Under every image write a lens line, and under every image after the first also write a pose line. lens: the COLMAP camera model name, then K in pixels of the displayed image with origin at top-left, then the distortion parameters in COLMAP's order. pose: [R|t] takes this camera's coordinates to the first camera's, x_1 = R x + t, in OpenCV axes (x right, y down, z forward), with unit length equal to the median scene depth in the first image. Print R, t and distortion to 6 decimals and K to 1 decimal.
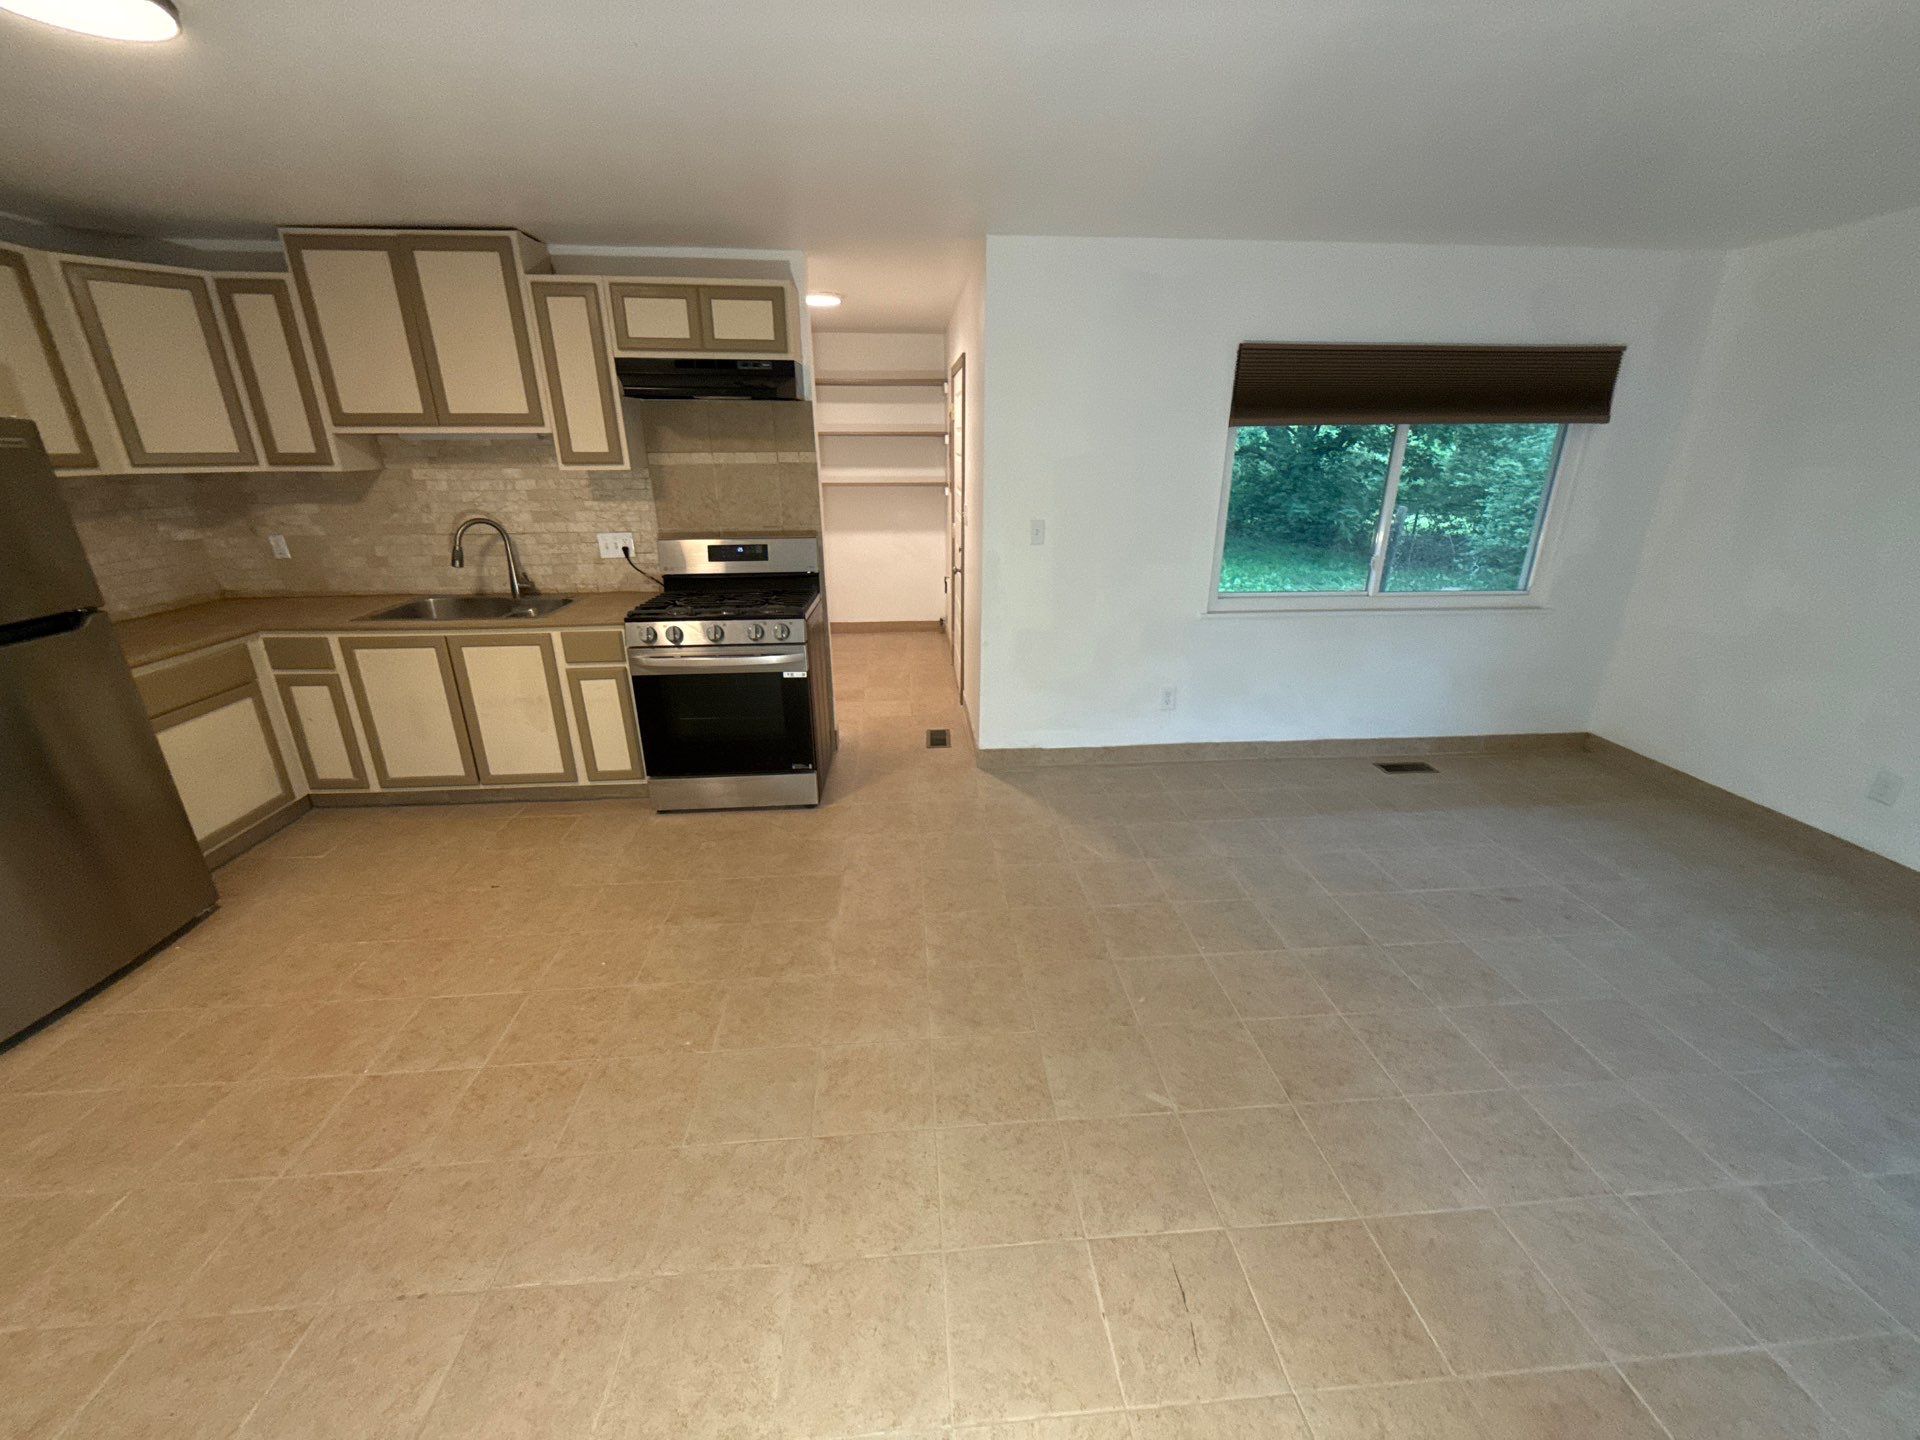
lens RADIAL K [[762.6, 0, 957.9], [0, 762.6, 718.2], [0, 0, 1]] dist [0.007374, -0.000397]
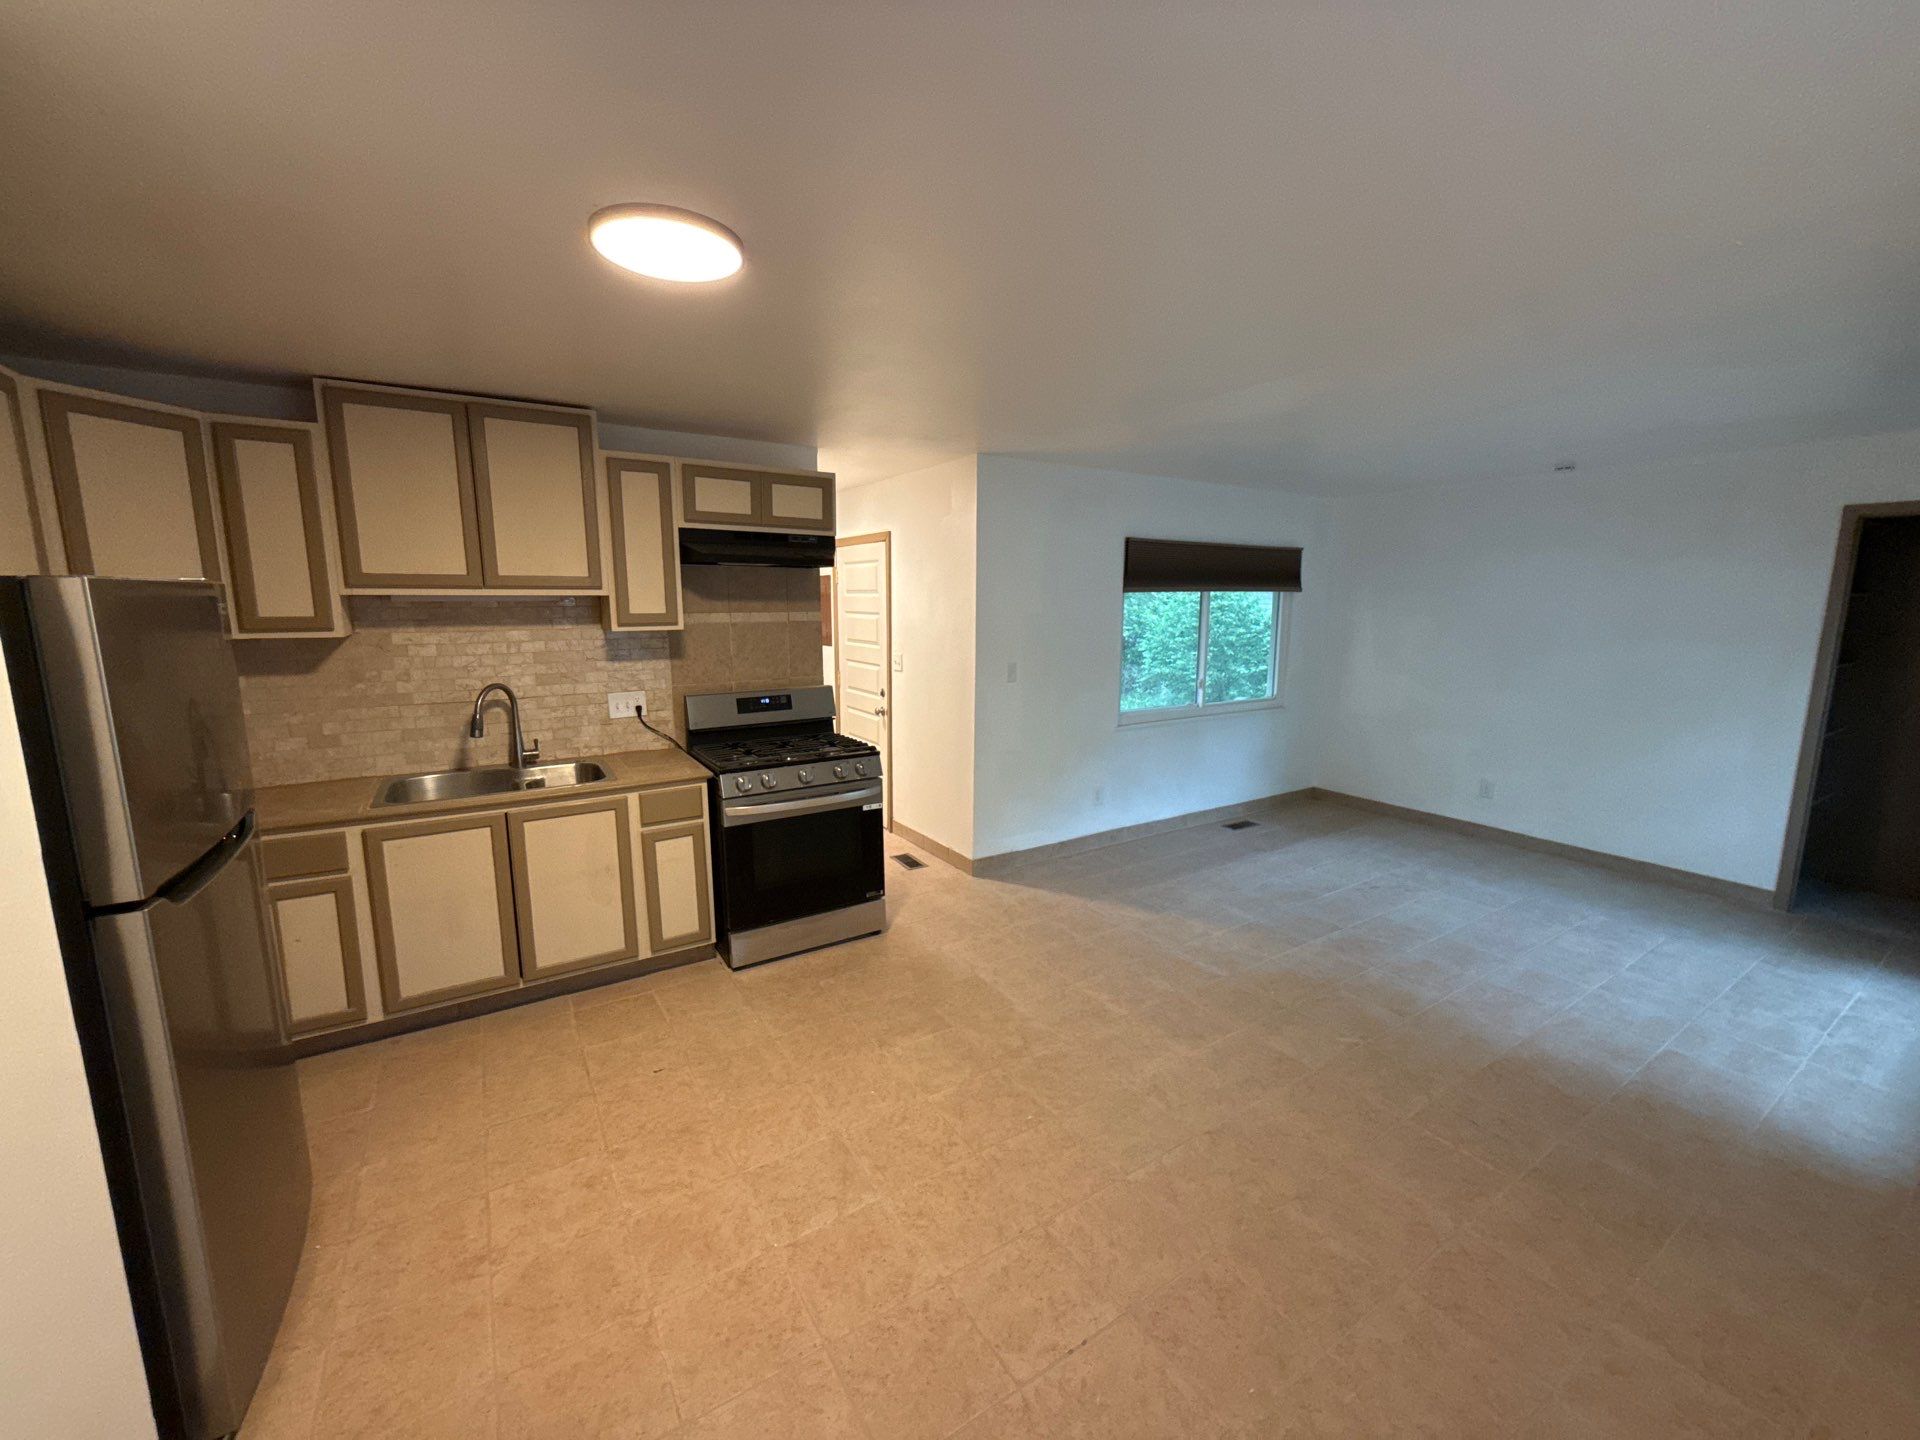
lens RADIAL K [[762.6, 0, 958.2], [0, 762.6, 723.6], [0, 0, 1]] dist [0.007374, -0.000397]
pose [[0.882166, -0.073639, 0.465145, -0.590895], [0.156509, 0.977402, -0.142089, 0.000883], [-0.444171, 0.198146, 0.873757, -0.032735]]
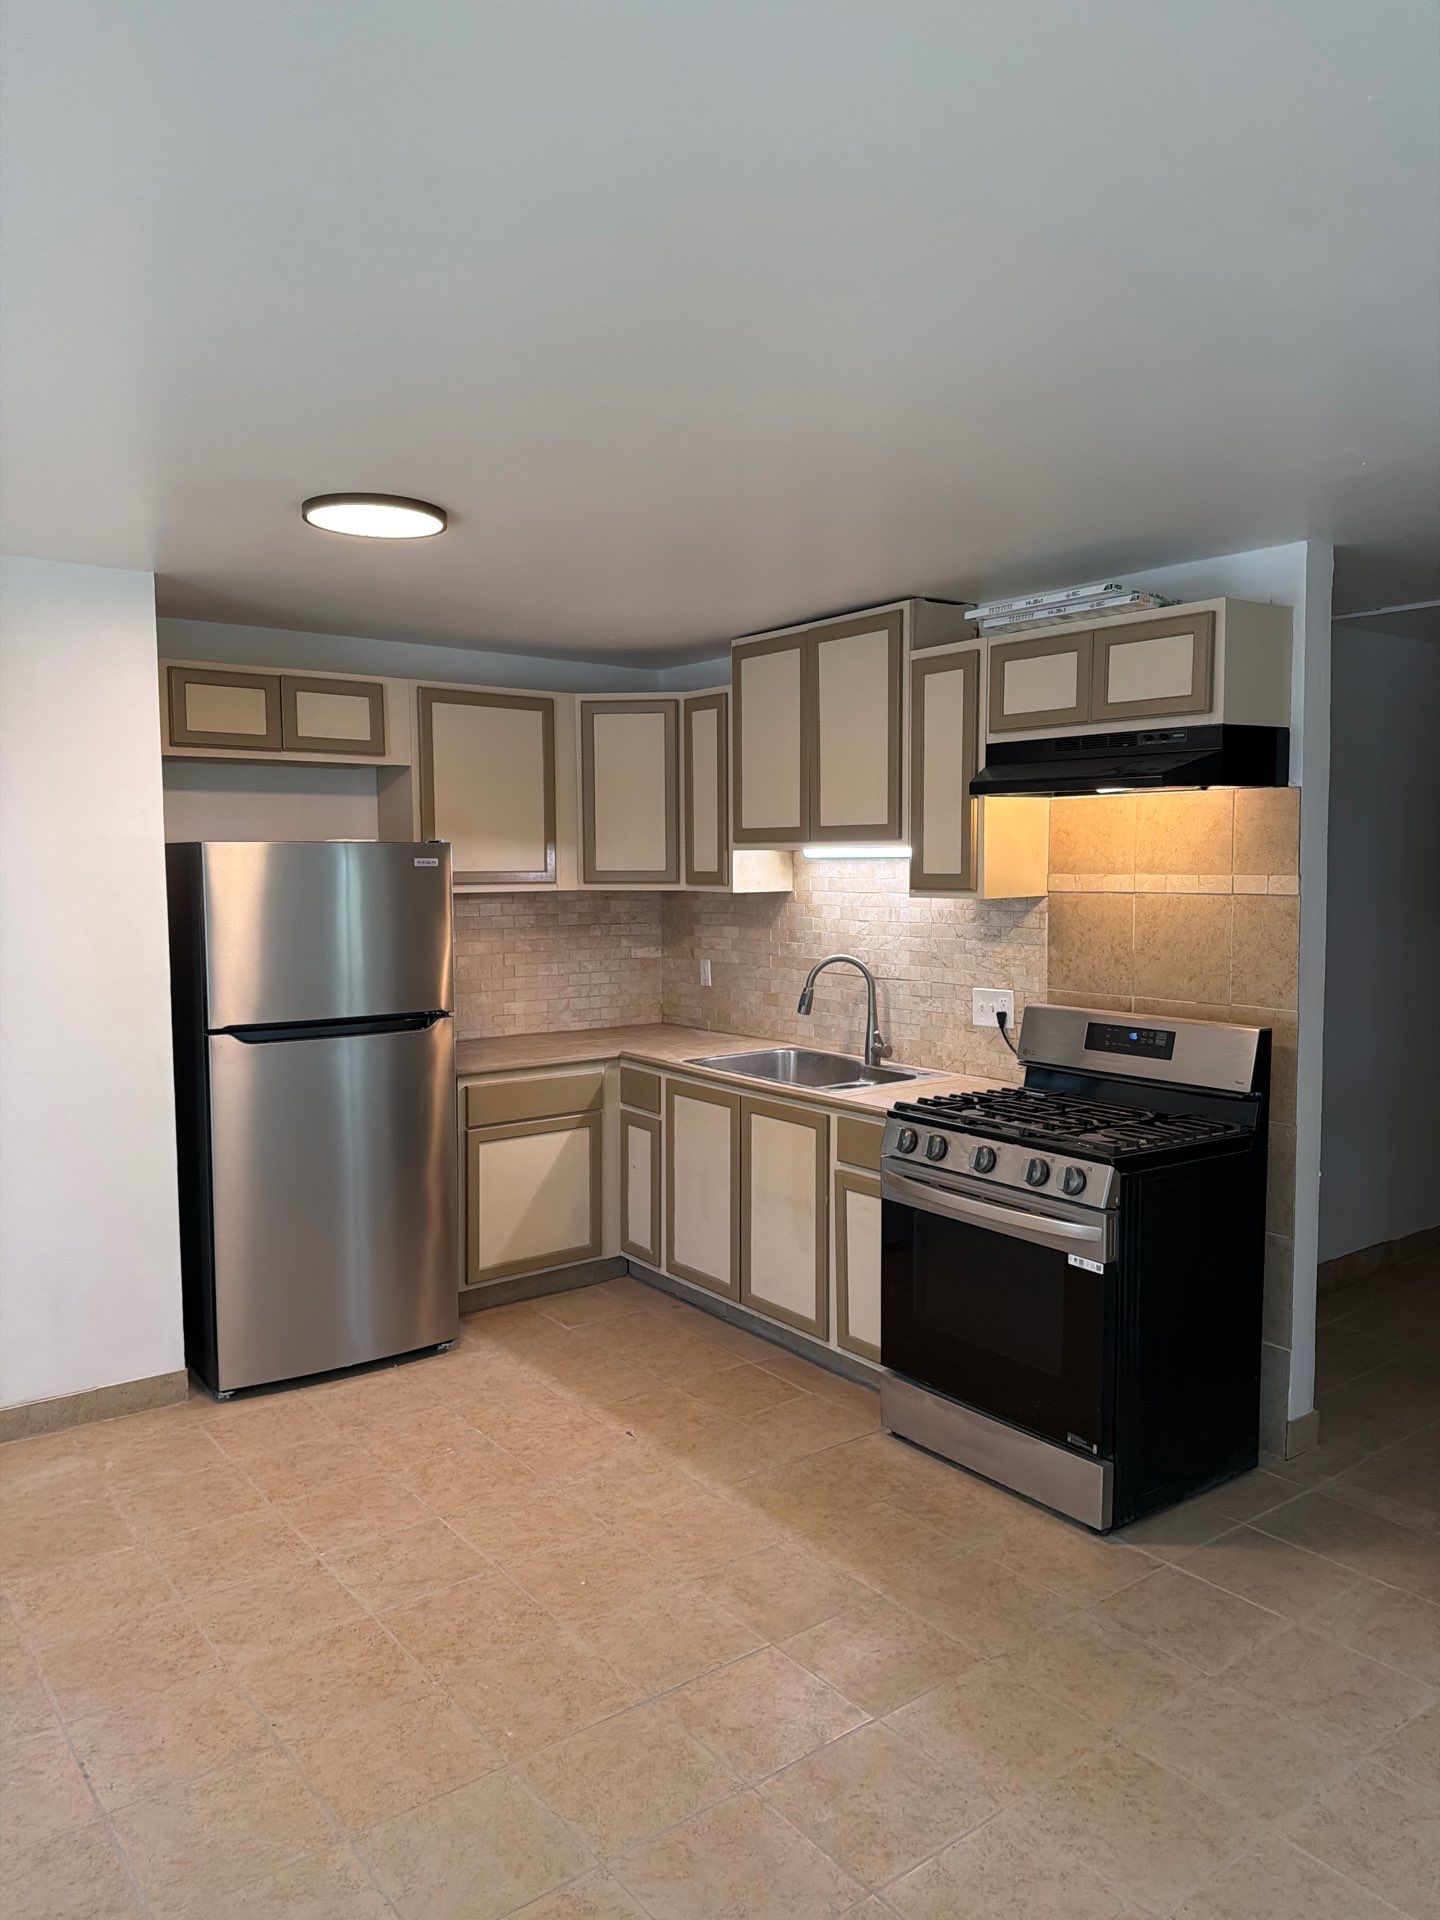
lens RADIAL K [[1331.2, 0, 710.1], [0, 1331.2, 962.3], [0, 0, 1]] dist [0.024633, -0.038855]
pose [[0.541969, 0.068046, -0.837639, 0.413263], [-0.282602, 0.953429, -0.105397, -0.084077], [0.791458, 0.293840, 0.535960, 0.210376]]
